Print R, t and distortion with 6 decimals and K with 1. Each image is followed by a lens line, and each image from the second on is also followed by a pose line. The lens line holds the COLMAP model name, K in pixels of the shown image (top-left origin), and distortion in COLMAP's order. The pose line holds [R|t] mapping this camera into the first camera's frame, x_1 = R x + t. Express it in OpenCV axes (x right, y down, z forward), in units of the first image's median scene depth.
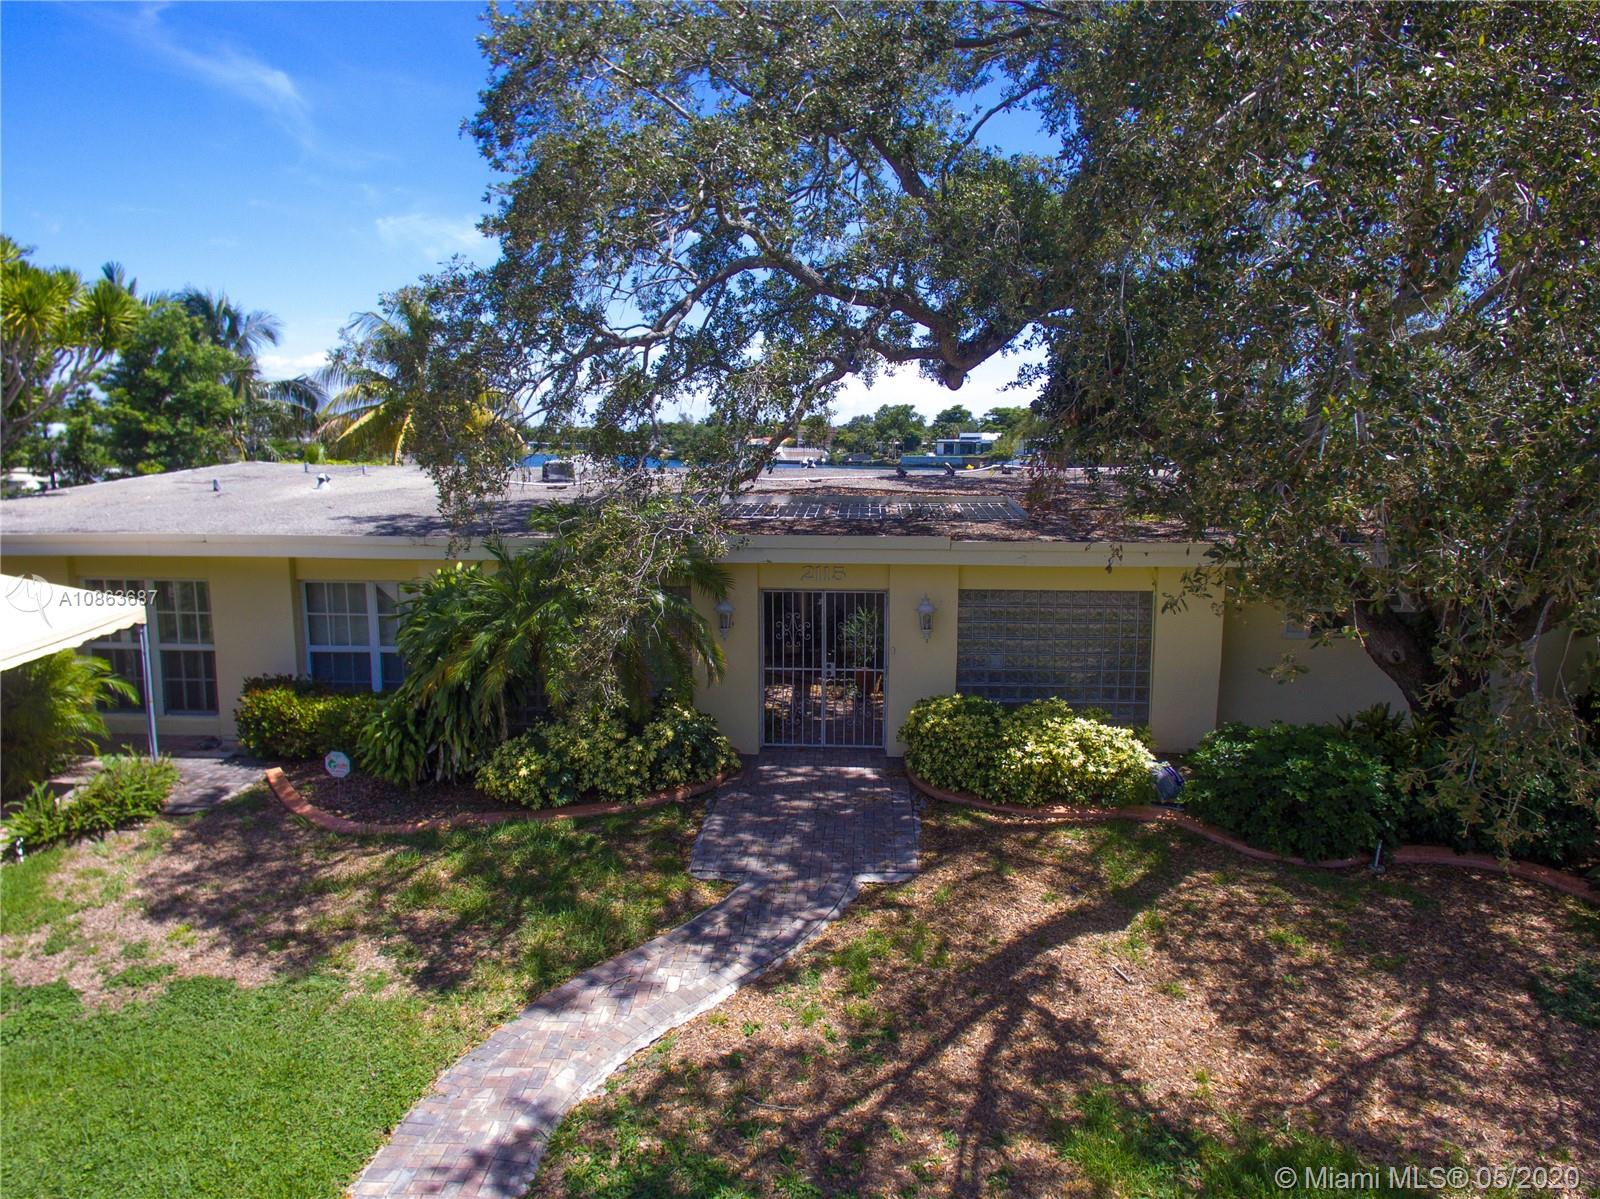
lens RADIAL K [[1020.7, 0, 800.0], [0, 1020.7, 599.5], [0, 0, 1]] dist [0.054318, -0.055924]
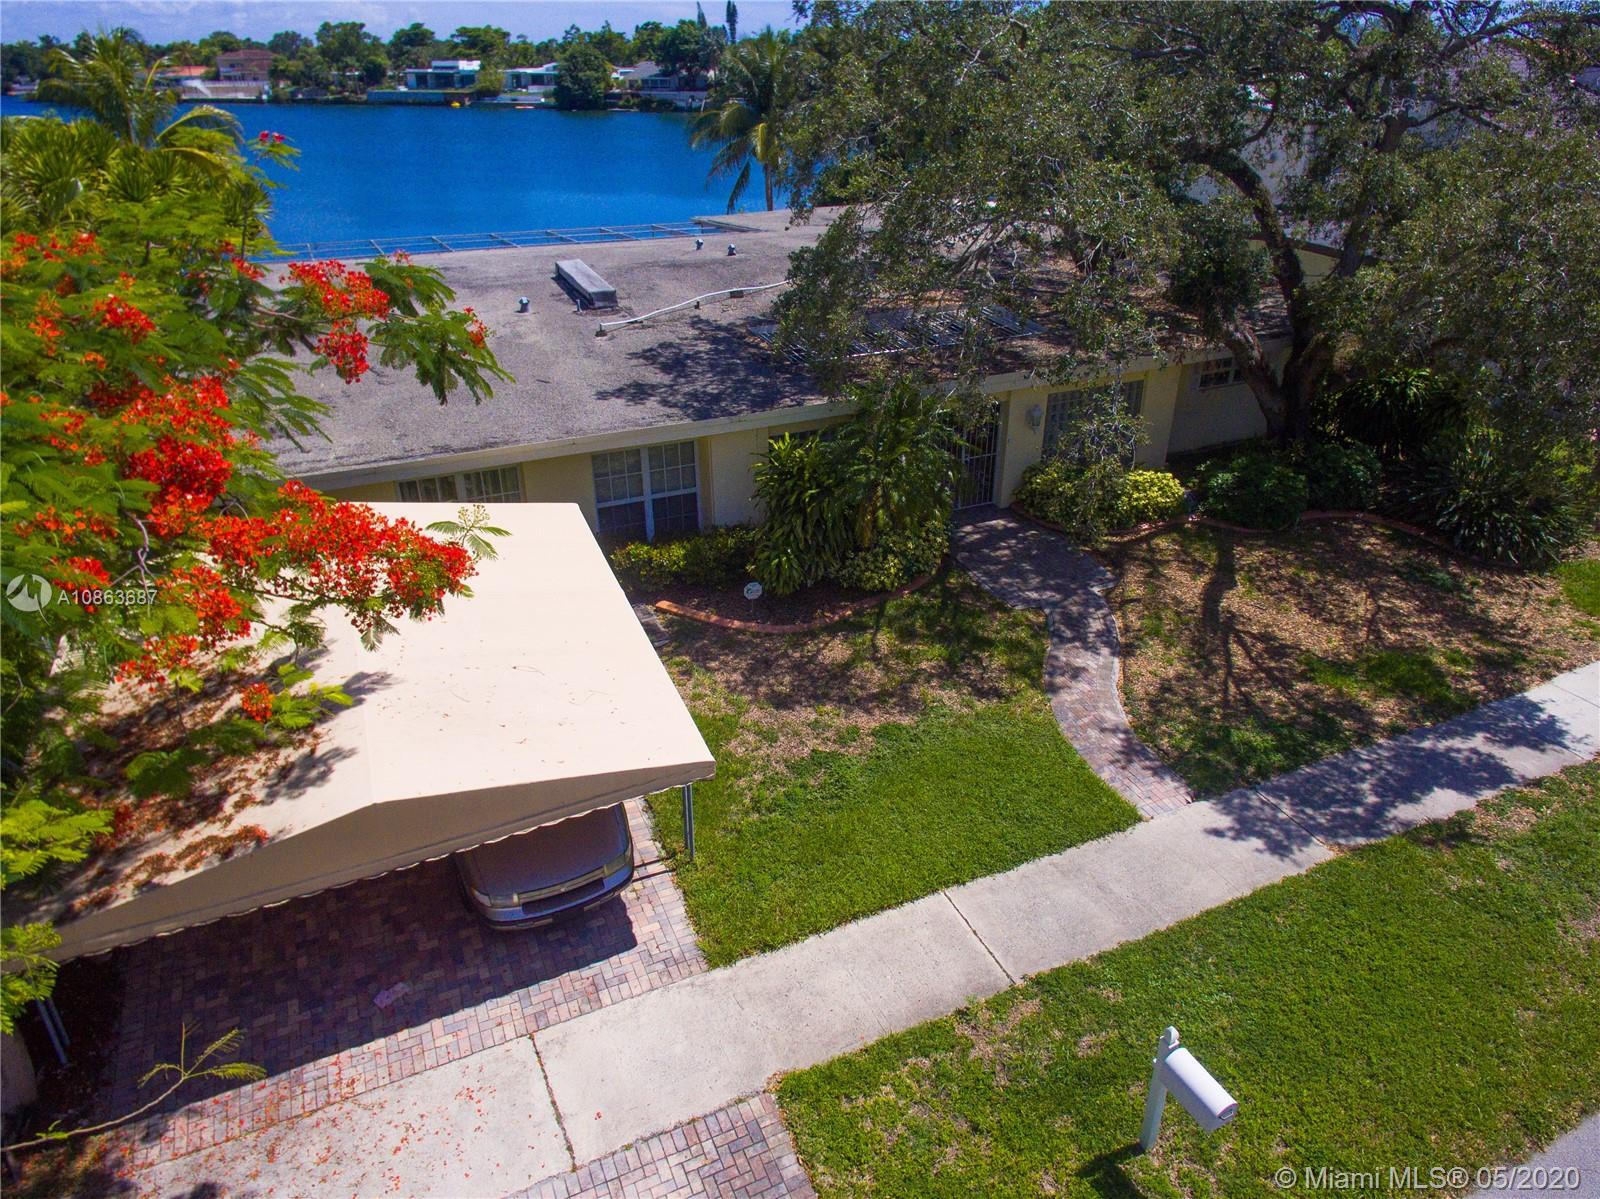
lens RADIAL K [[1020.7, 0, 800.0], [0, 1020.7, 599.5], [0, 0, 1]] dist [0.054318, -0.055924]
pose [[0.885711, -0.218770, 0.409458, -1.211963], [0.075341, 0.938047, 0.338217, -0.377123], [-0.458083, -0.268714, 0.847321, -0.292555]]
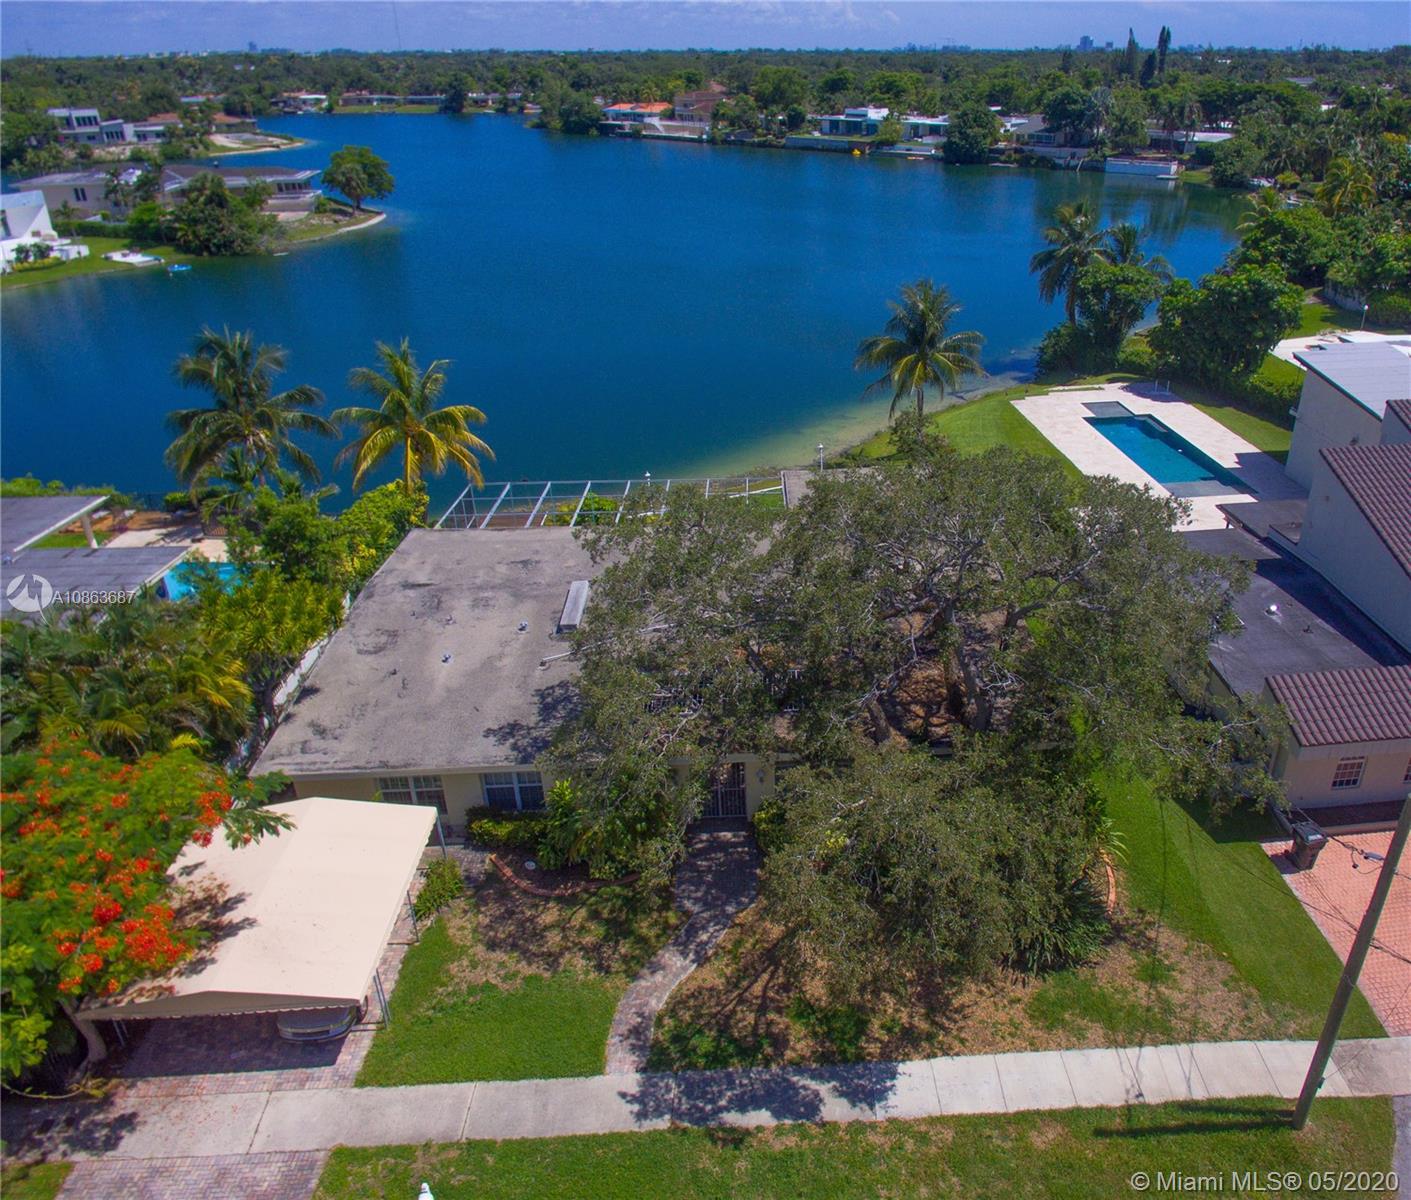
lens RADIAL K [[1010.6, 0, 781.9], [0, 1010.6, 603.0], [0, 0, 1]] dist [0.069965, -0.072362]
pose [[0.995606, -0.060446, 0.071519, 0.054088], [0.034848, 0.948065, 0.316163, -1.532854], [-0.086915, -0.312281, 0.946005, -1.530467]]
